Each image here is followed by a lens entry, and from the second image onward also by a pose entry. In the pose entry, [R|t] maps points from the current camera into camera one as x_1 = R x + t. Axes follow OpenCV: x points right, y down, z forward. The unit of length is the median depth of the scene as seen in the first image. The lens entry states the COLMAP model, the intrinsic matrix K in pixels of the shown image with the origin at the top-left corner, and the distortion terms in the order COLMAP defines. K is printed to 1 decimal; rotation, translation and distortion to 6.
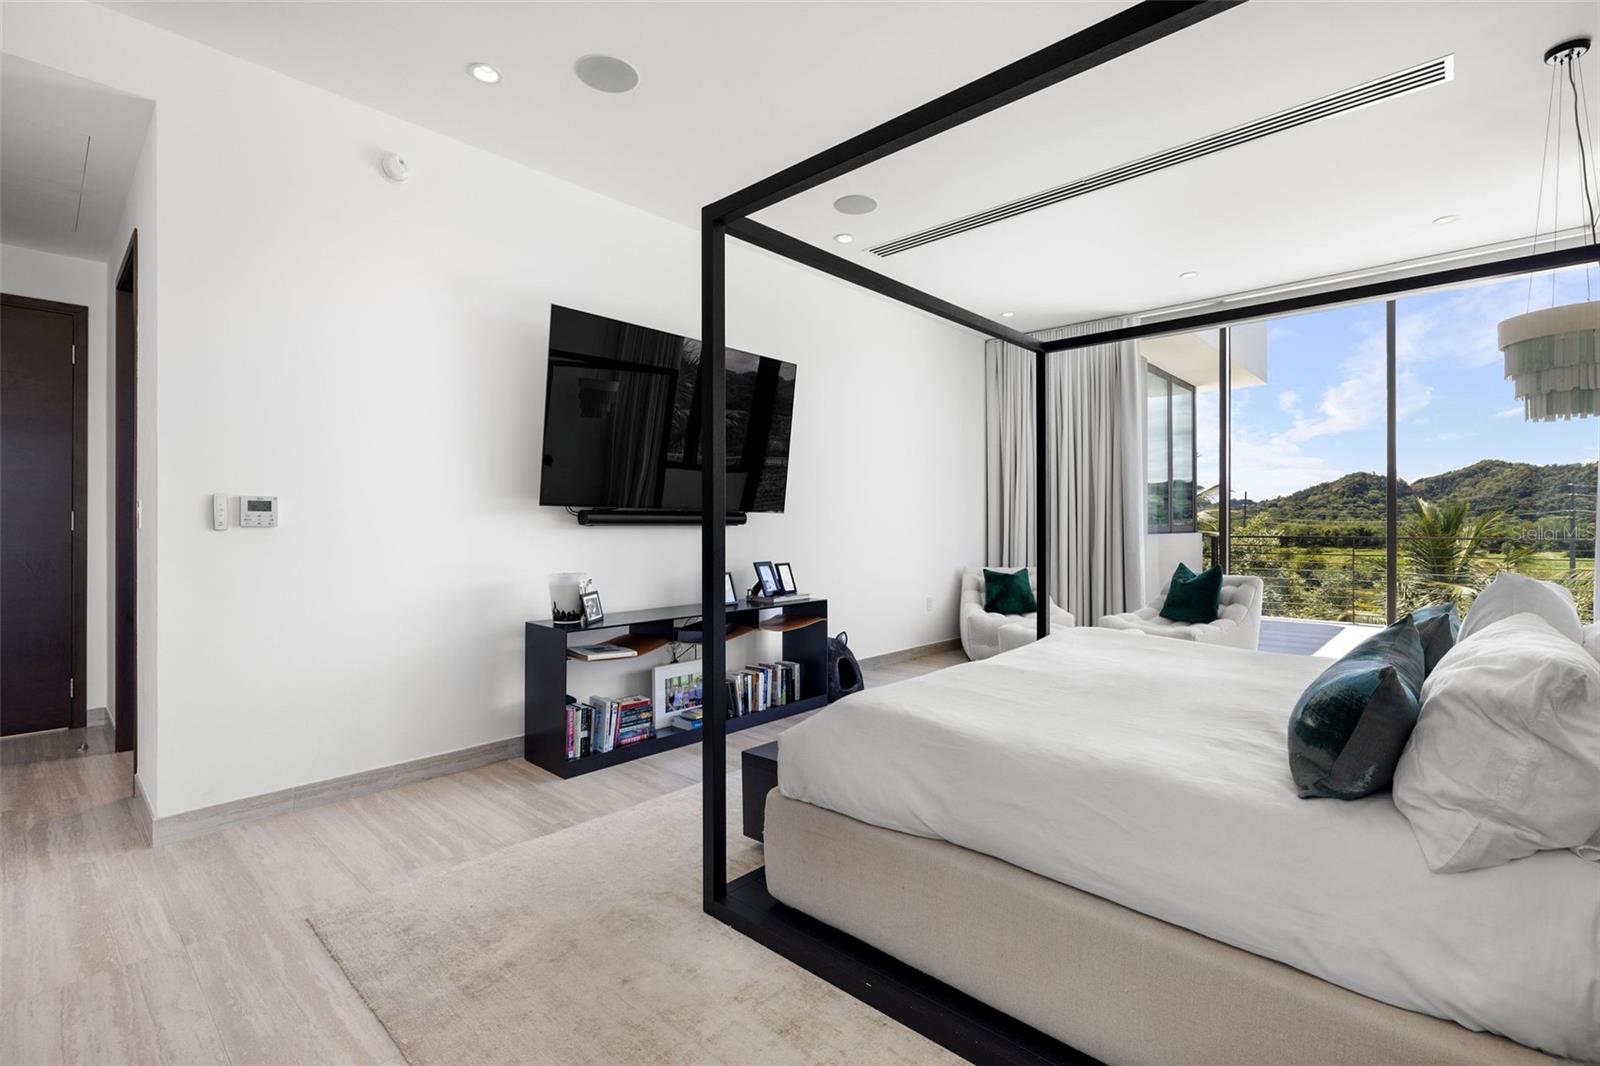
lens RADIAL K [[722.3, 0, 796.8], [0, 722.3, 525.4], [0, 0, 1]] dist [-0.003291, 0.000038]
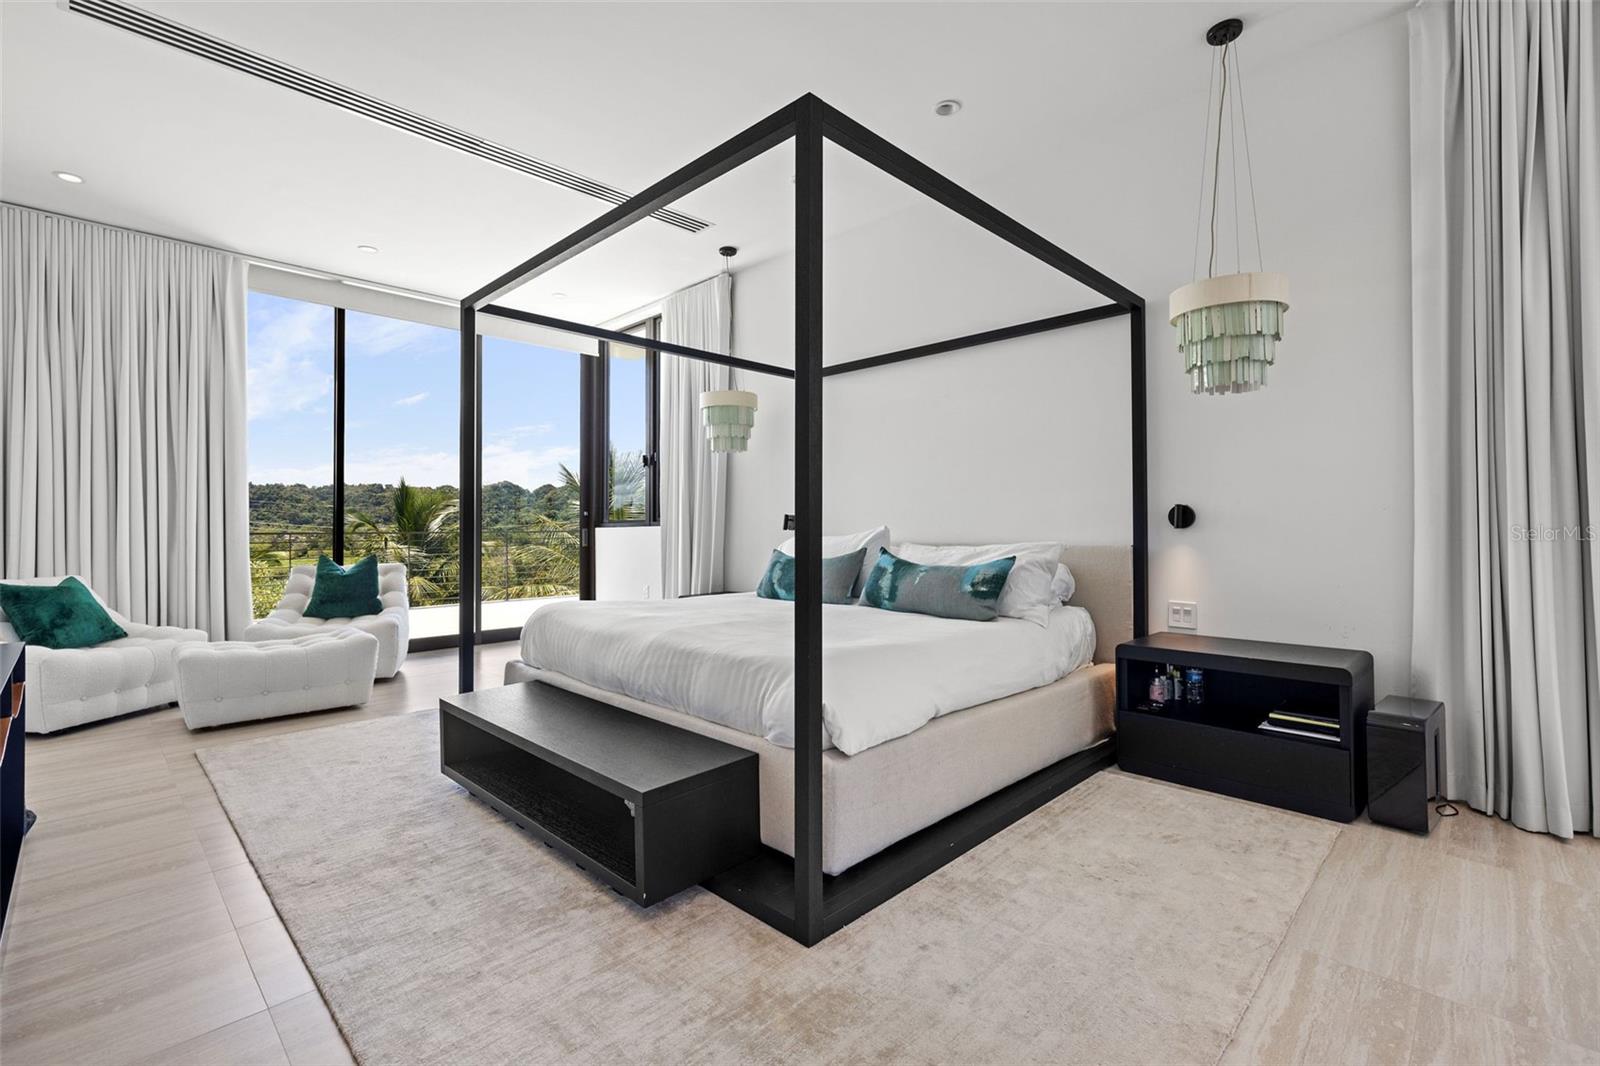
lens RADIAL K [[714.7, 0, 807.9], [0, 714.7, 521.3], [0, 0, 1]] dist [0.003802, -0.000041]
pose [[0.017495, 0.011282, 0.999783, -0.634317], [0.005642, 0.999919, -0.011382, 0.041816], [-0.999831, 0.005840, 0.017430, 0.662751]]
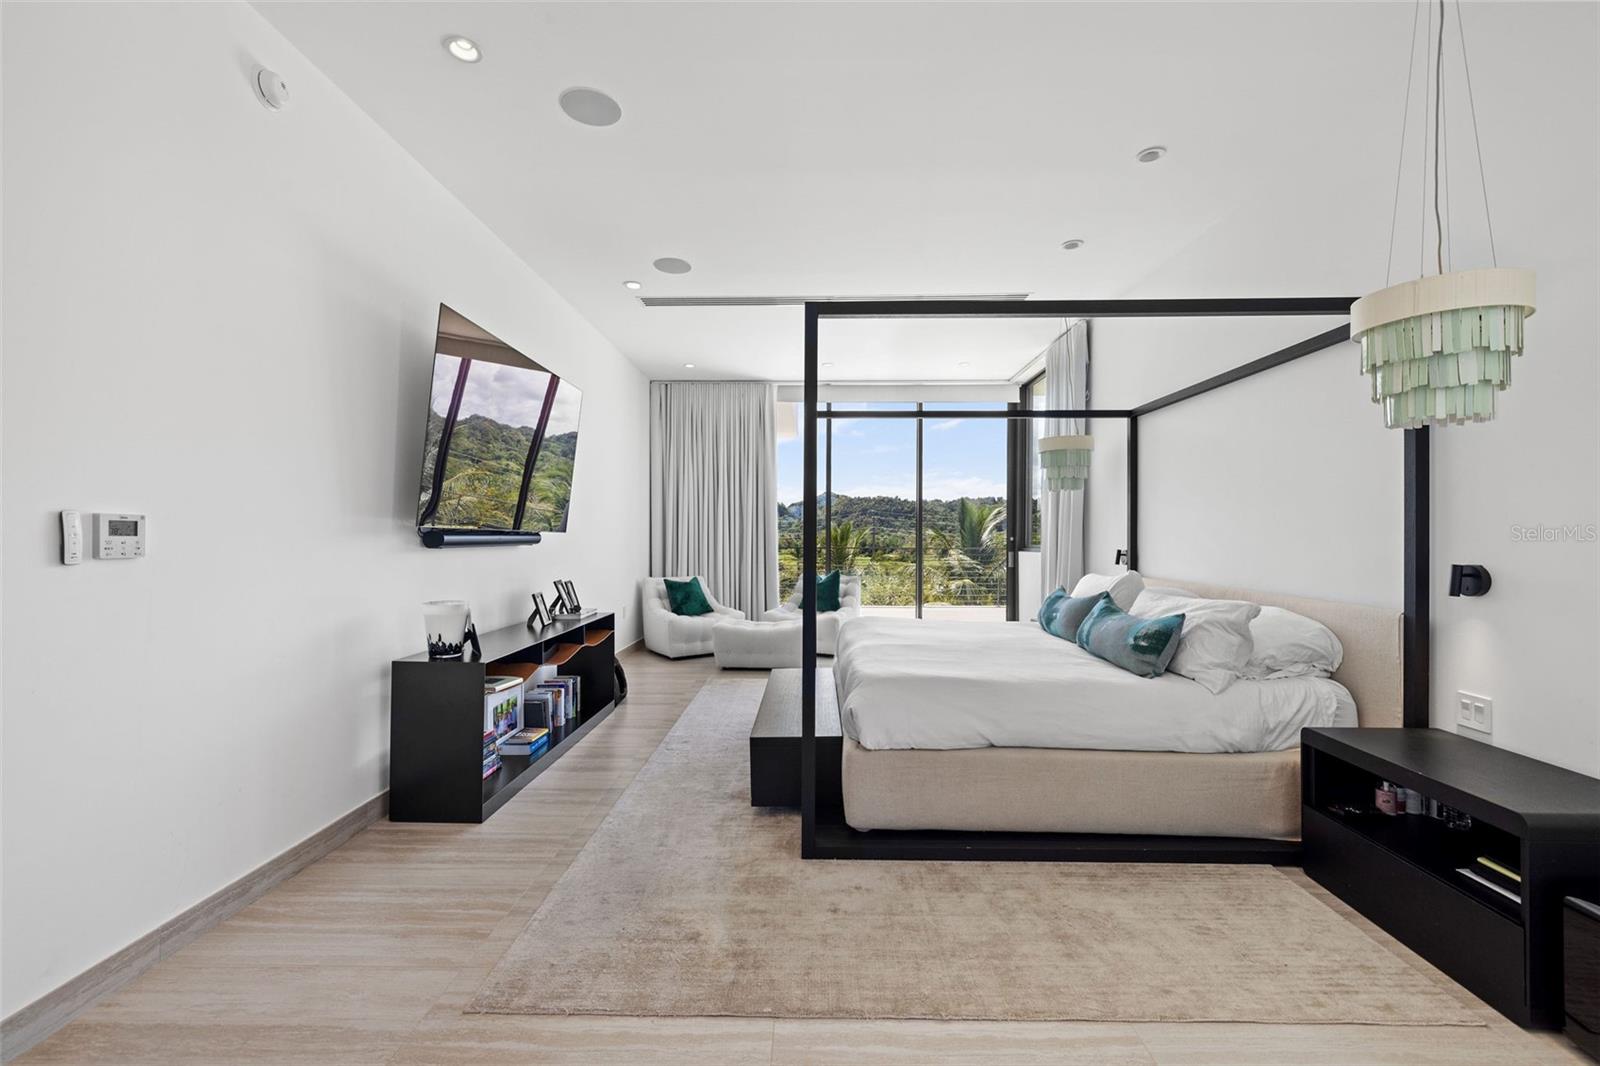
lens RADIAL K [[678.5, 0, 800.0], [0, 678.5, 533.0], [0, 0, 1]] dist [0.000968, -0.000043]
pose [[0.744678, 0.005364, 0.667402, -0.621660], [-0.003282, 0.999985, -0.004376, -0.019187], [-0.667415, 0.001068, 0.744685, 0.080890]]
